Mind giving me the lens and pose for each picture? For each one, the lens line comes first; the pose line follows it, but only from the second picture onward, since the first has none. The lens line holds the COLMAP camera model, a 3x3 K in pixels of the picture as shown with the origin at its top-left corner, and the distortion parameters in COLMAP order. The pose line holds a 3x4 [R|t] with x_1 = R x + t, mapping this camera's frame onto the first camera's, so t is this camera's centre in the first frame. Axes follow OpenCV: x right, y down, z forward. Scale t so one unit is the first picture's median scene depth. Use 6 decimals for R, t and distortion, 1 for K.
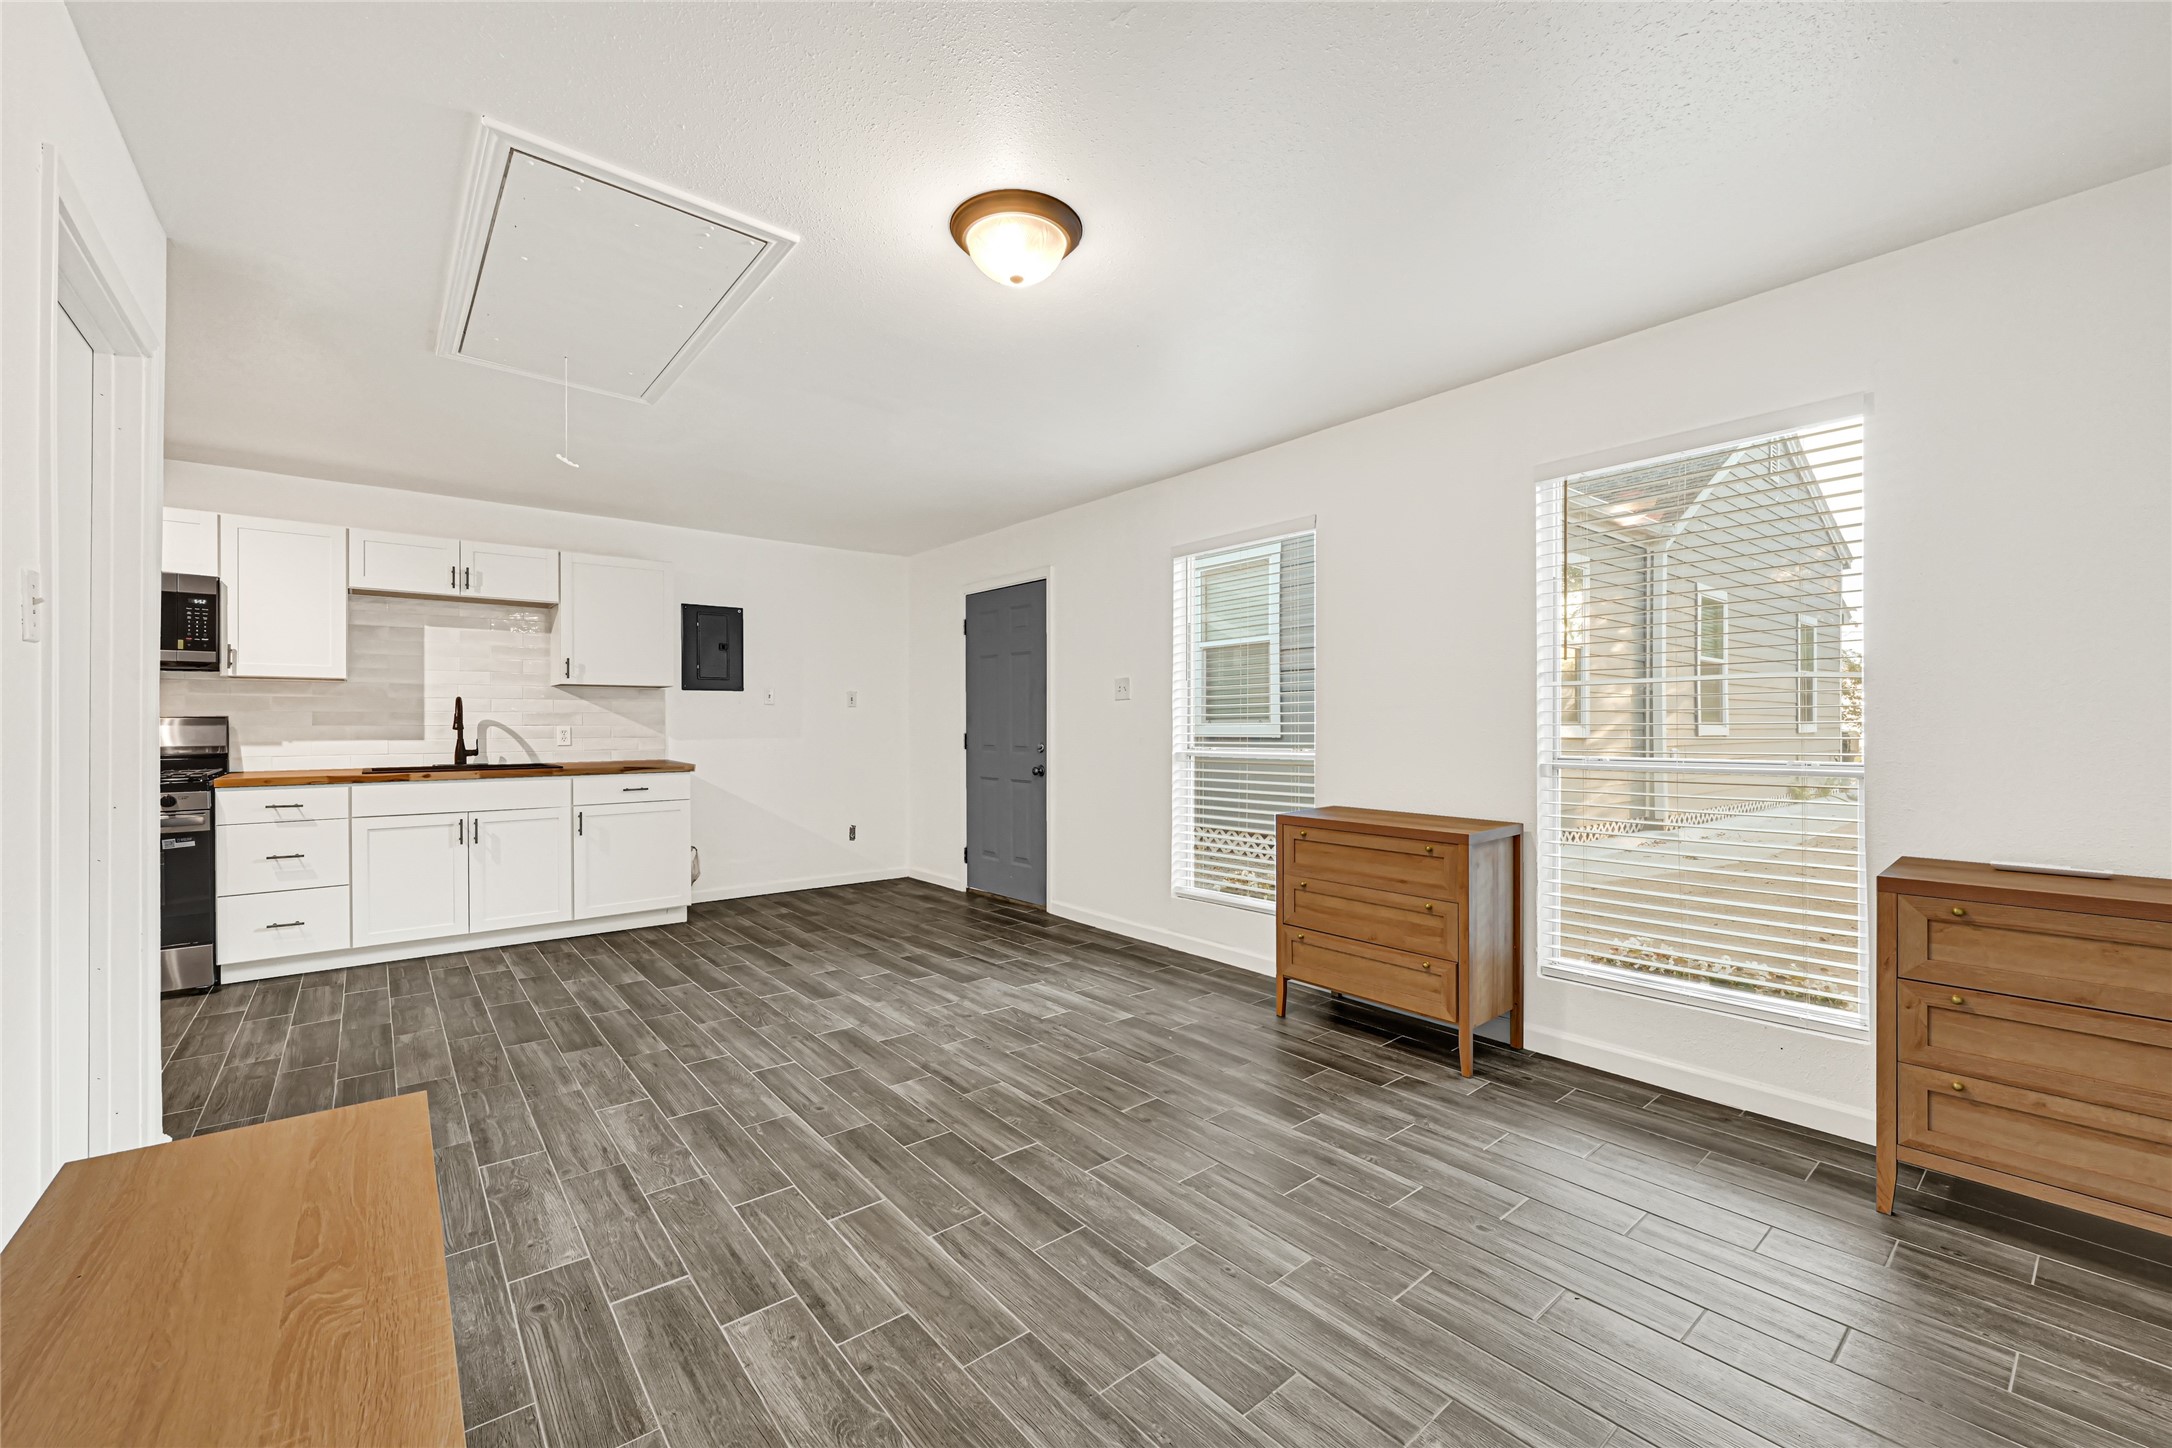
lens RADIAL K [[864.8, 0, 1083.5], [0, 864.8, 705.8], [0, 0, 1]] dist [-0.002327, -0.000223]
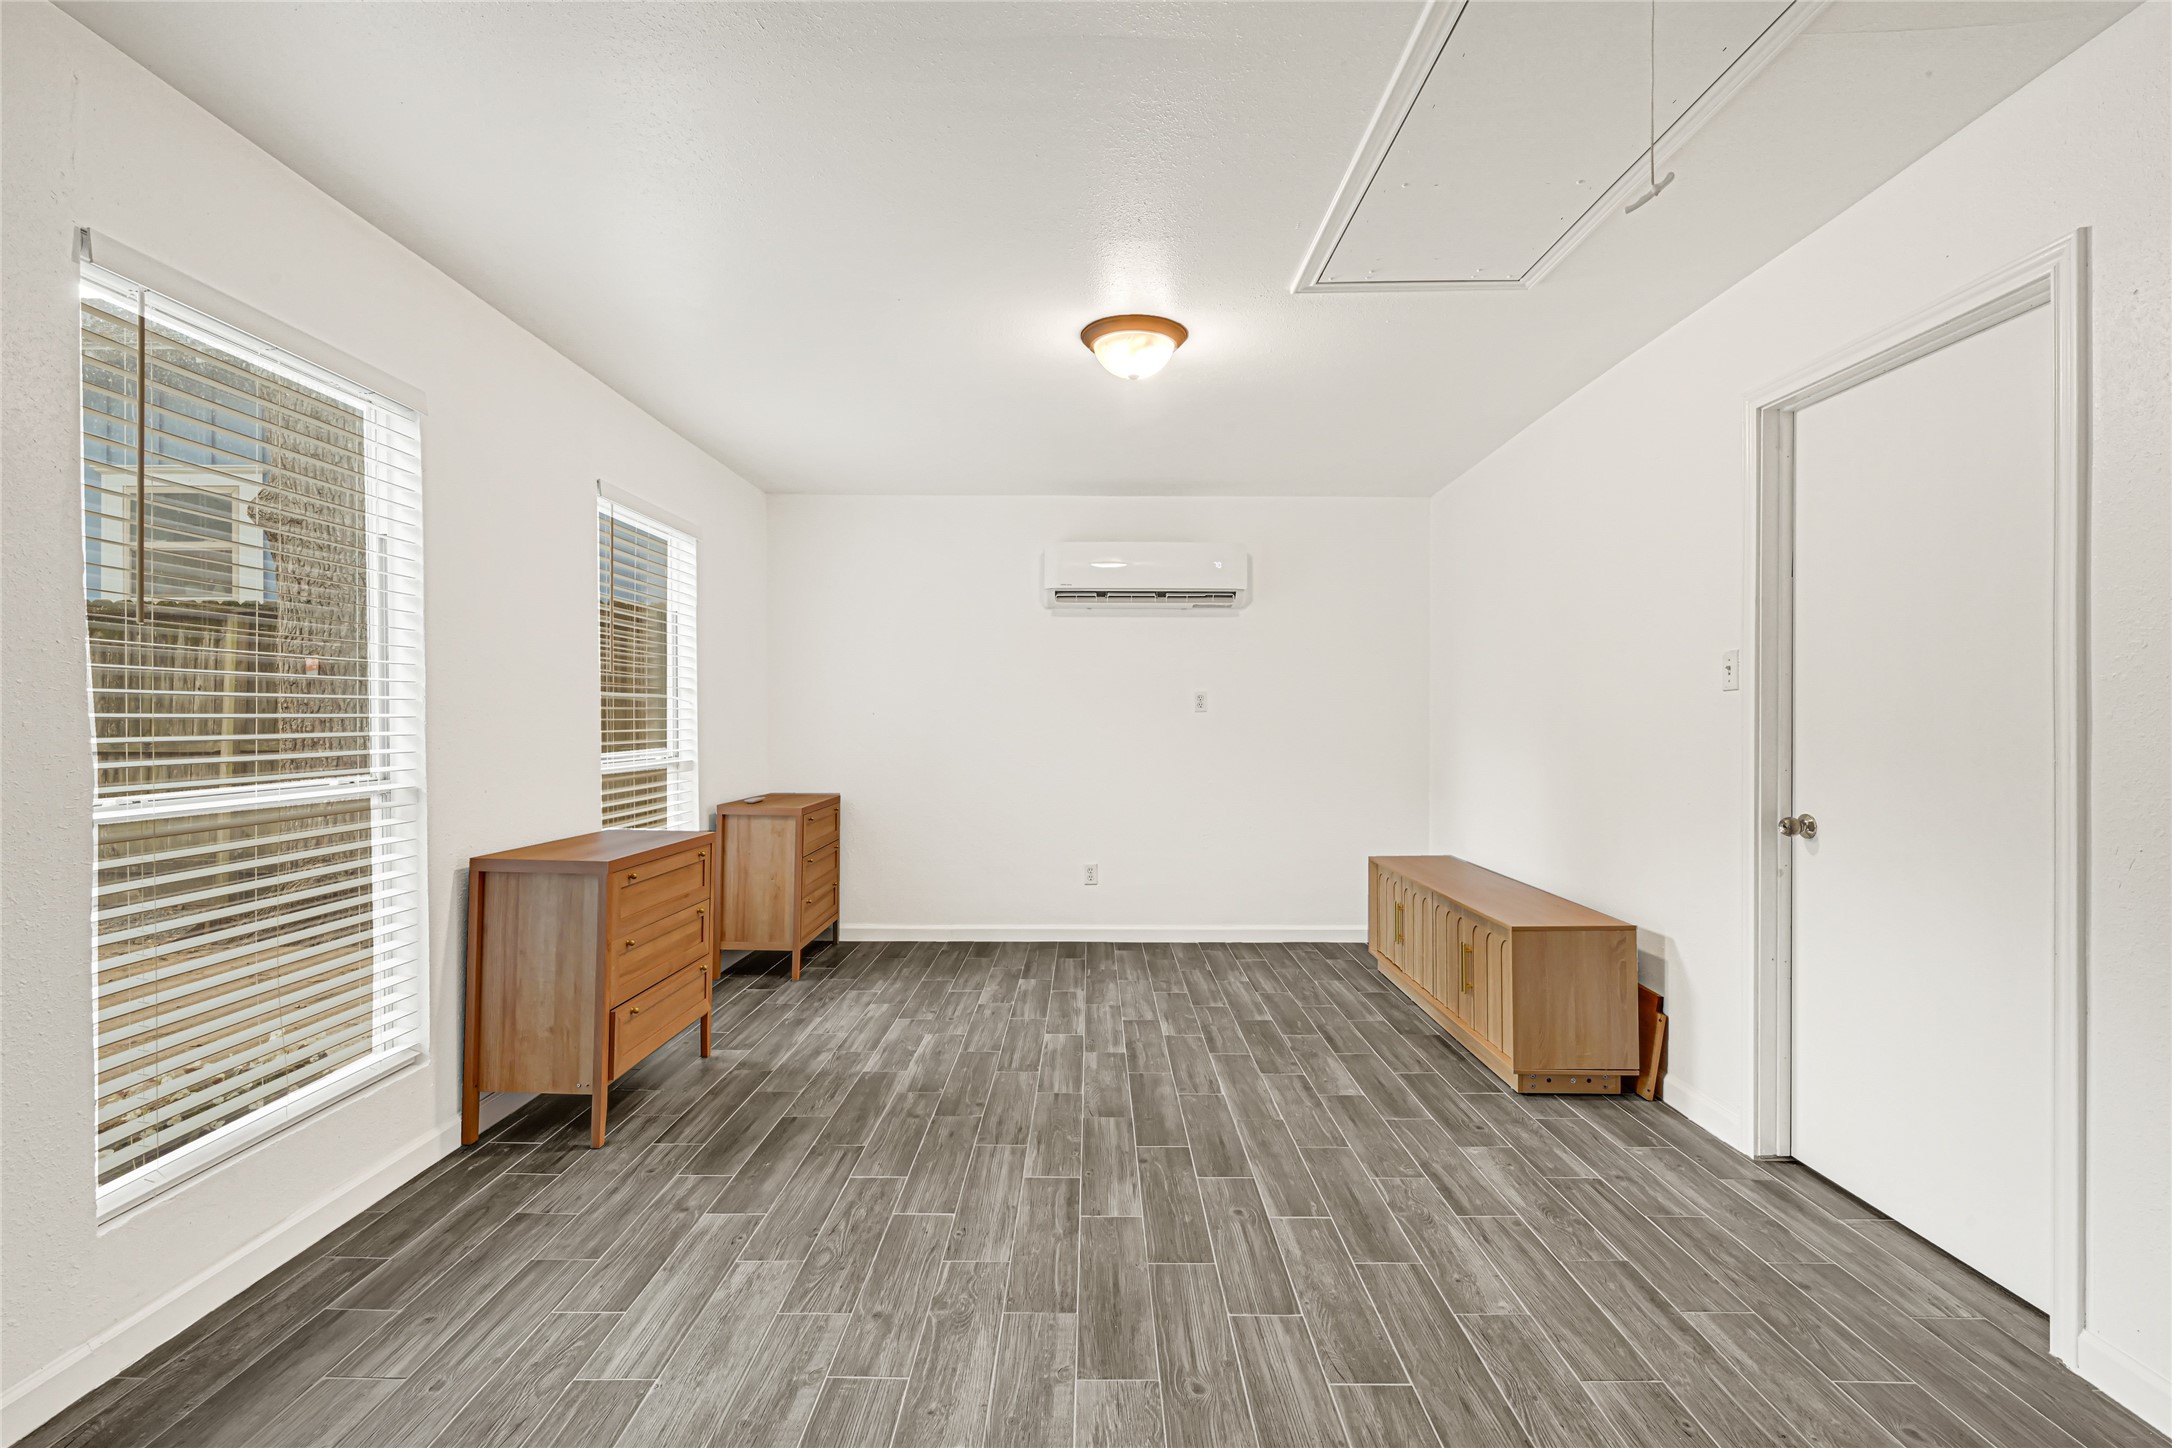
lens RADIAL K [[995.7, 0, 1083.9], [0, 995.7, 731.7], [0, 0, 1]] dist [0.000866, -0.000323]
pose [[-0.768923, -0.006461, 0.639309, -0.759443], [-0.014920, 0.999858, -0.007839, 0.023913], [-0.639167, -0.015566, -0.768910, 1.751974]]
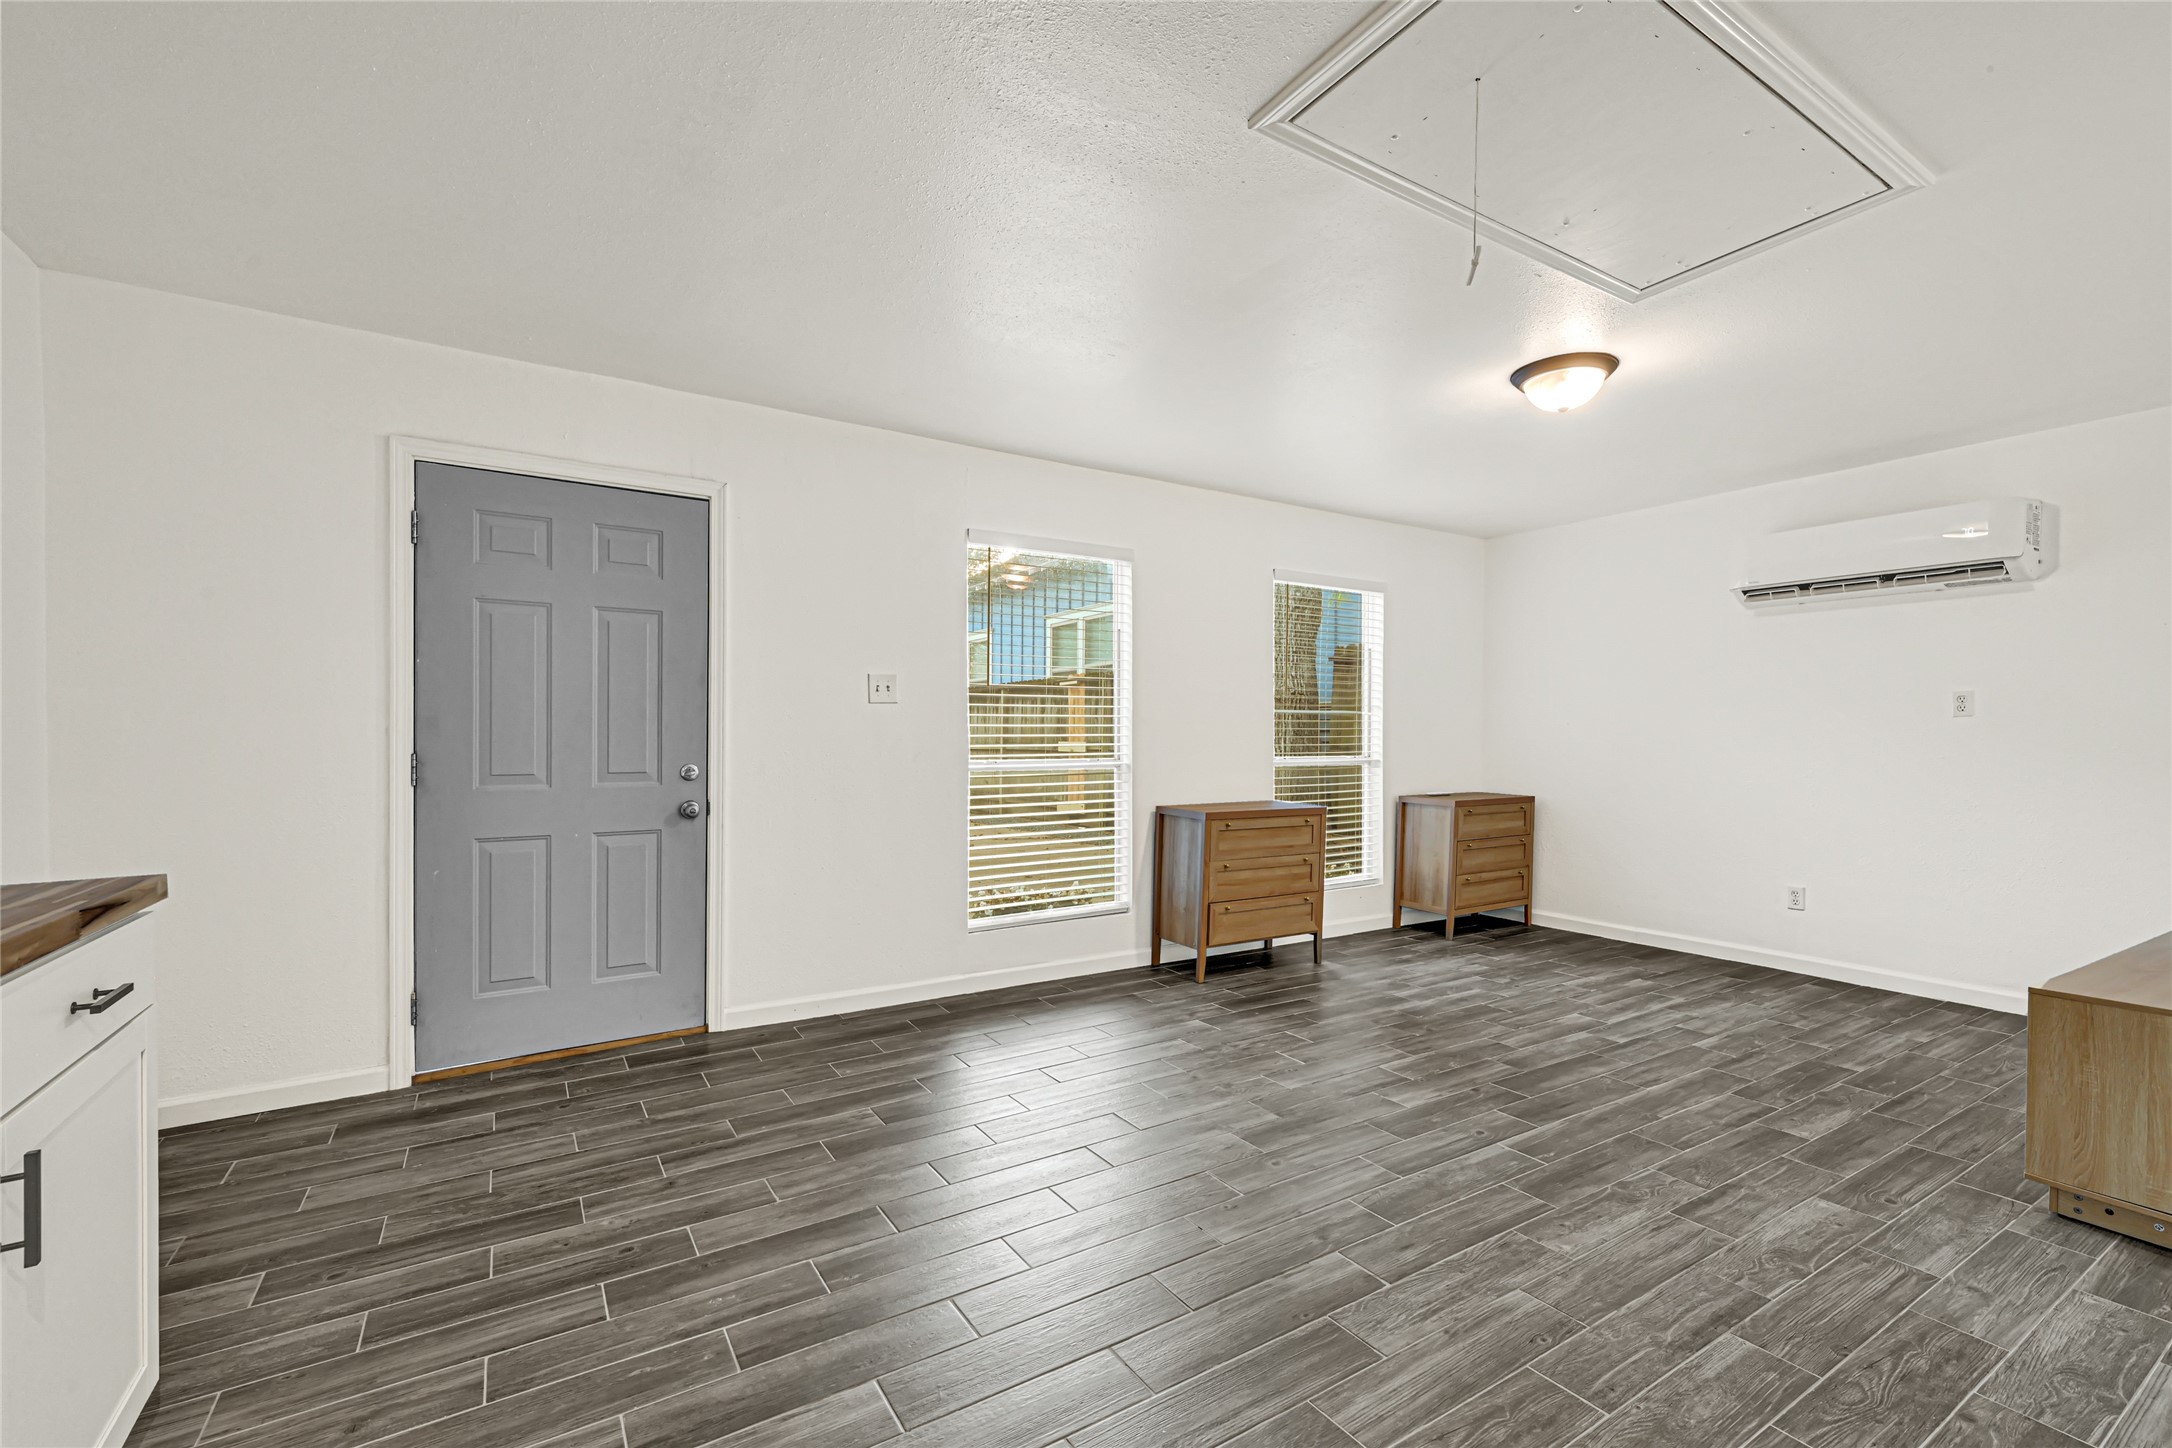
lens RADIAL K [[941.8, 0, 1089.8], [0, 941.8, 743.8], [0, 0, 1]] dist [0.008649, 0.000808]
pose [[0.126347, -0.006645, 0.991964, -1.358708], [-0.024016, 0.999664, 0.009756, 0.028774], [-0.991695, -0.025056, 0.126145, 1.264466]]
